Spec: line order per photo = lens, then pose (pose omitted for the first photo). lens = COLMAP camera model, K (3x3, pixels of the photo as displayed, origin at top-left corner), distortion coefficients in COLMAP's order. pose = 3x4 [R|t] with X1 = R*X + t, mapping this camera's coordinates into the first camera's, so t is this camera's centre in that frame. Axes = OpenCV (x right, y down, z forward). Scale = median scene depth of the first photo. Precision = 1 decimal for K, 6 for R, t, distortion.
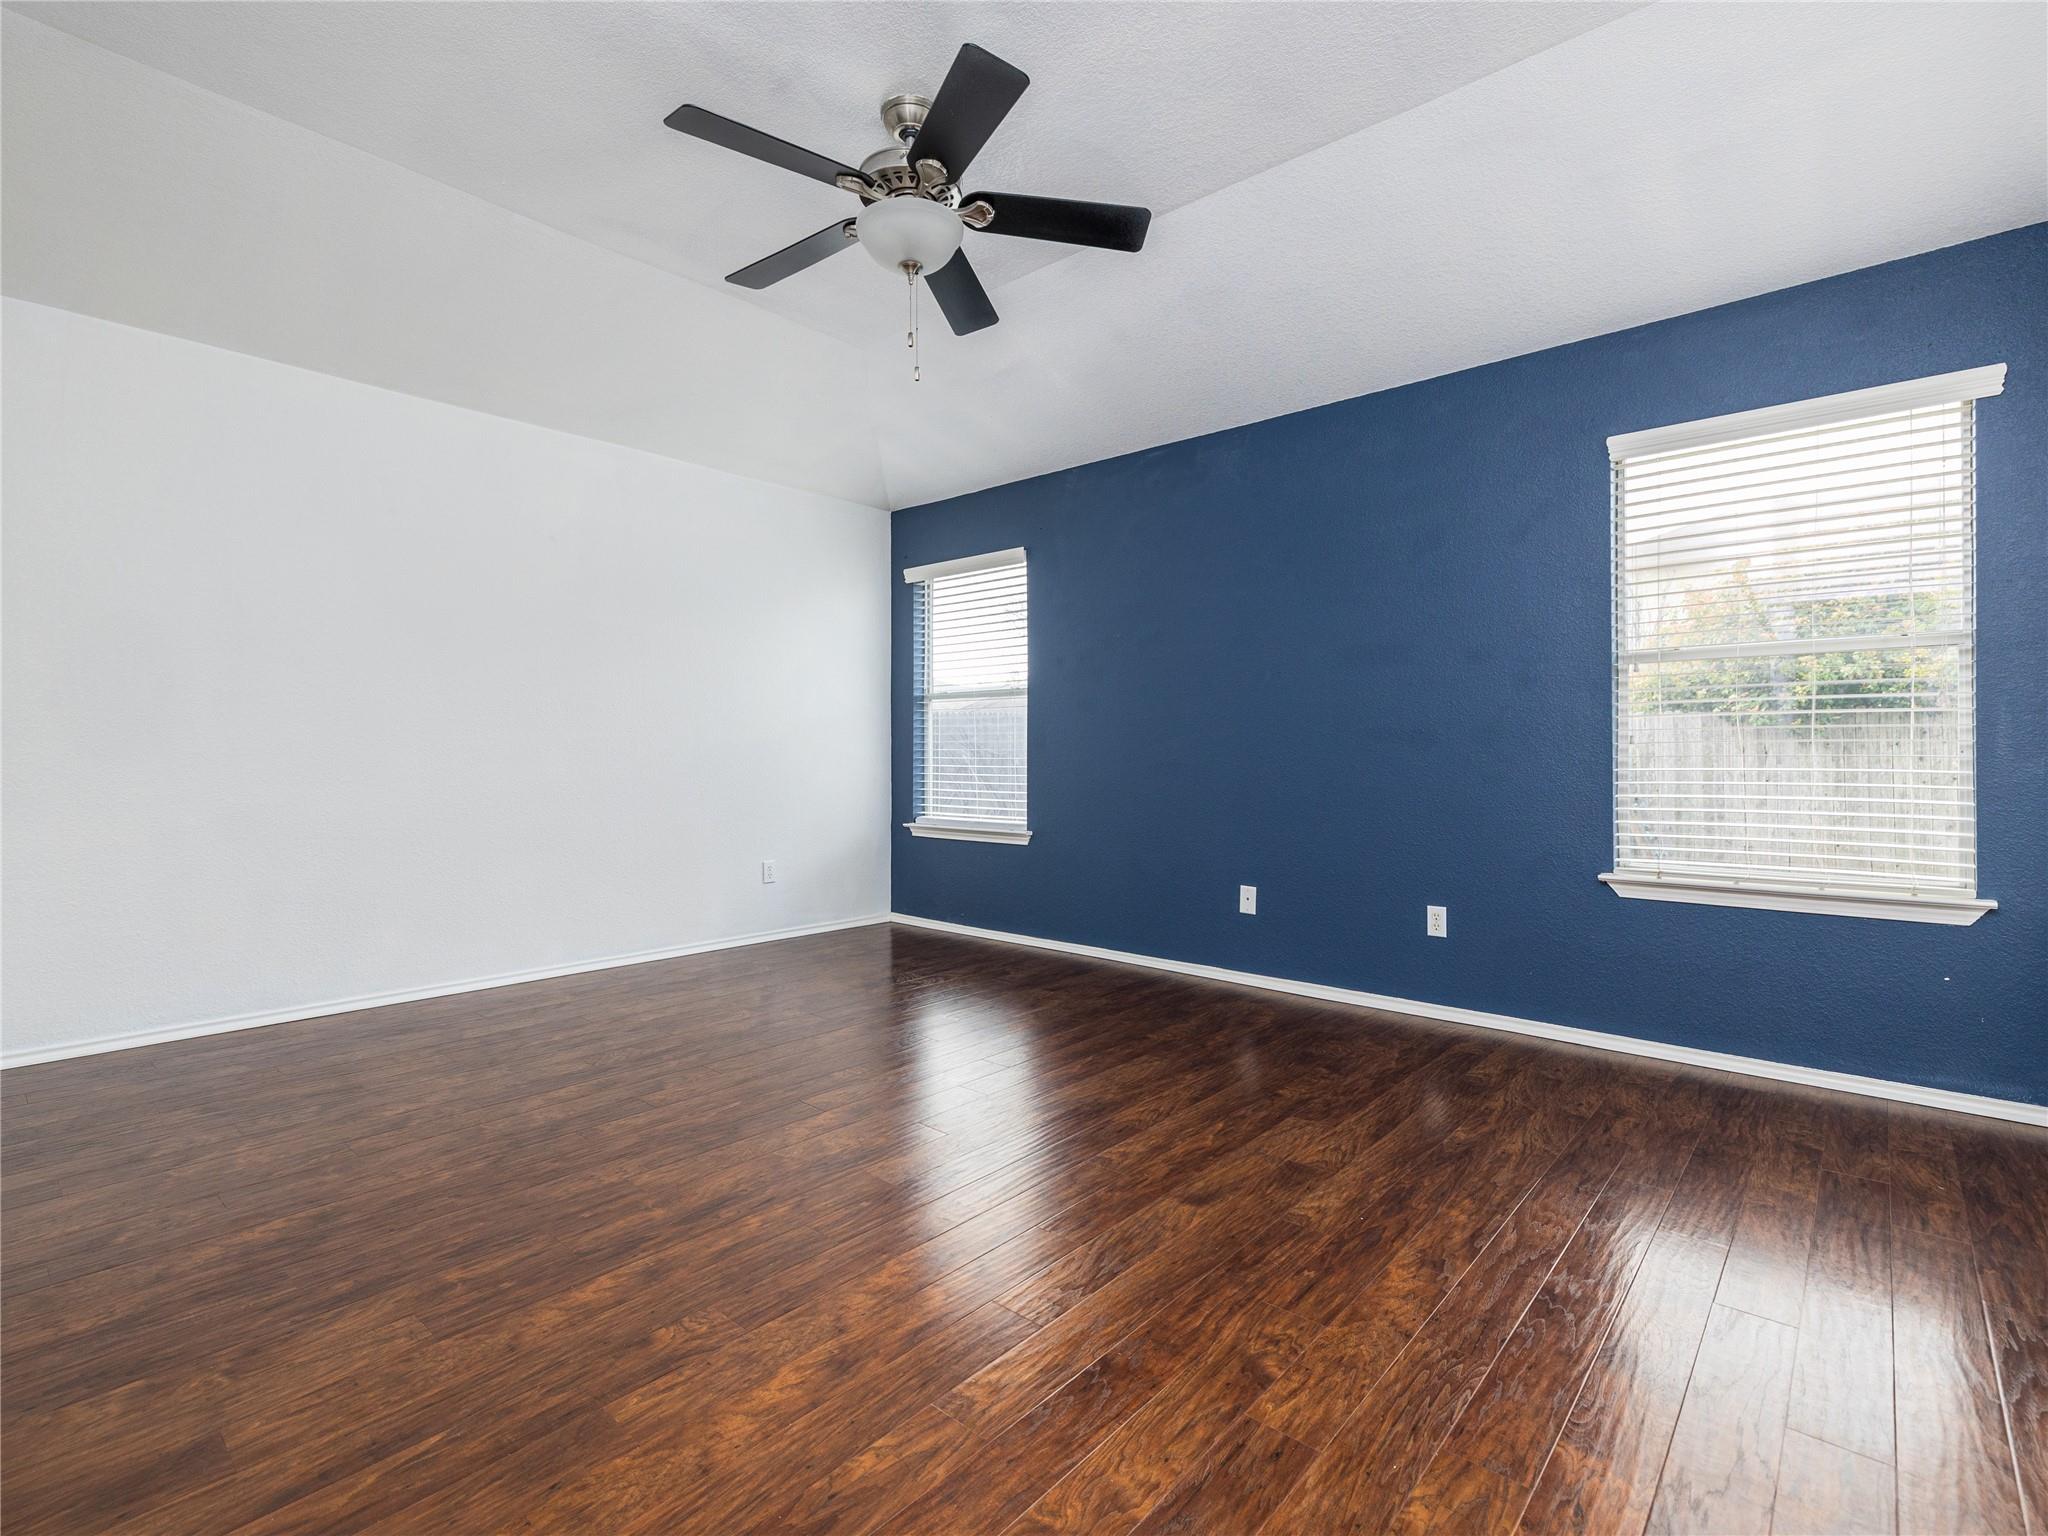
lens RADIAL K [[963.7, 0, 1024.4], [0, 963.7, 761.2], [0, 0, 1]] dist [-0.001130, 0.001335]
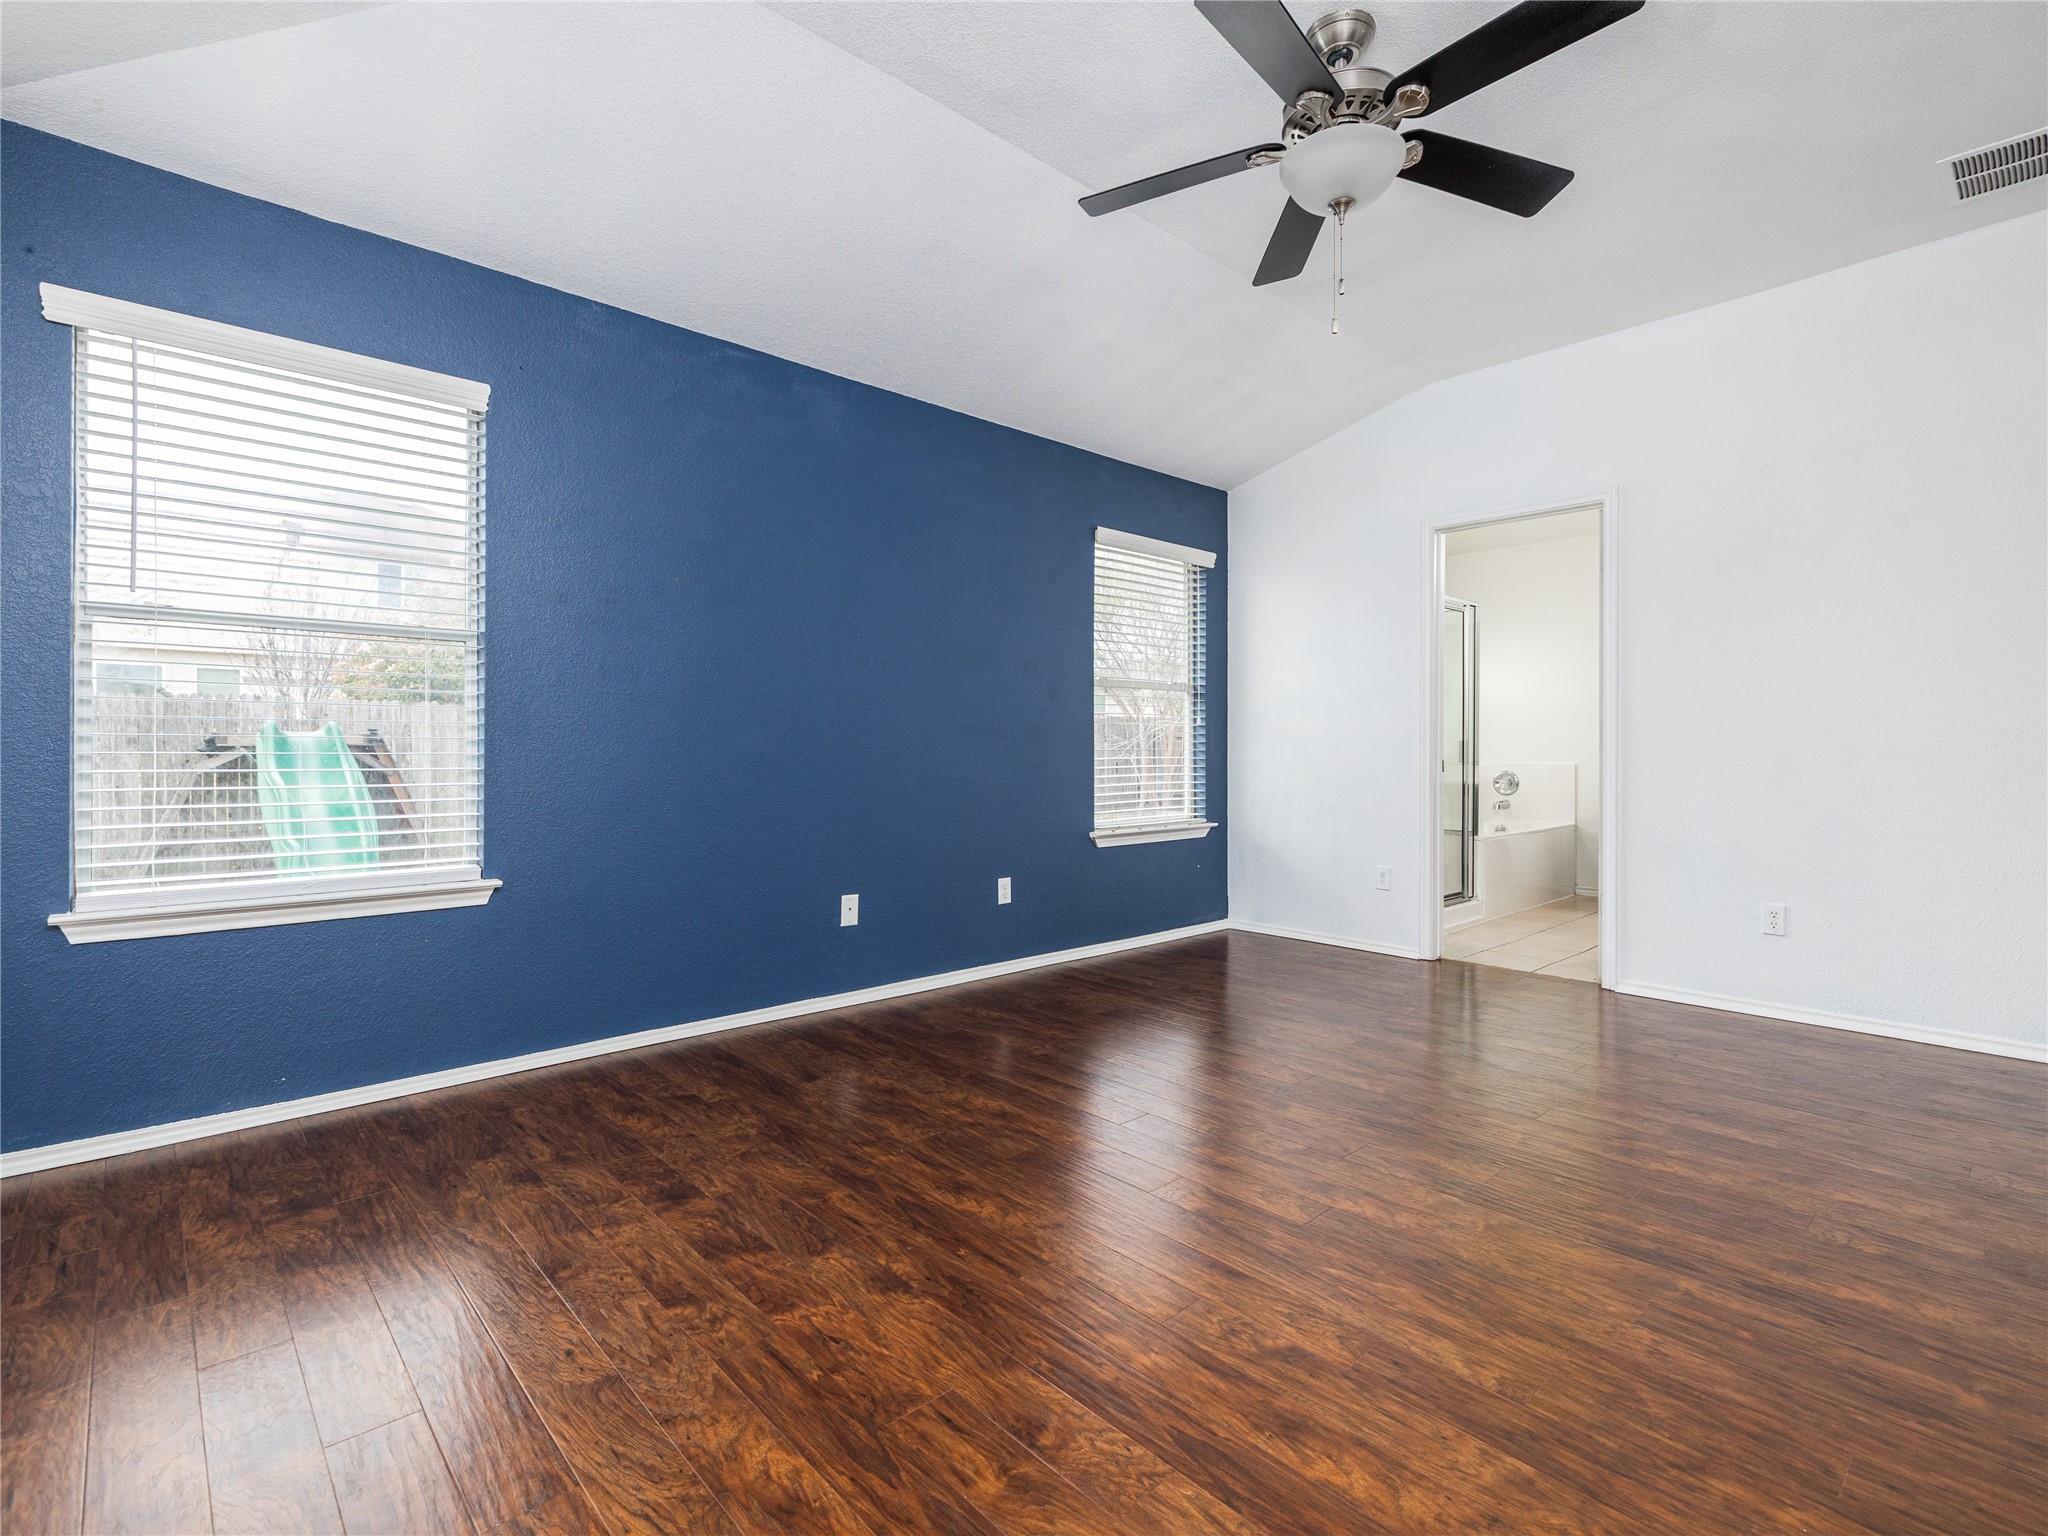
lens RADIAL K [[963.7, 0, 1023.4], [0, 963.7, 761.7], [0, 0, 1]] dist [-0.001130, 0.001335]
pose [[0.106444, -0.016777, 0.994177, -1.065254], [0.002385, 0.999859, 0.016617, -0.014879], [-0.994316, 0.000603, 0.106469, 1.232263]]
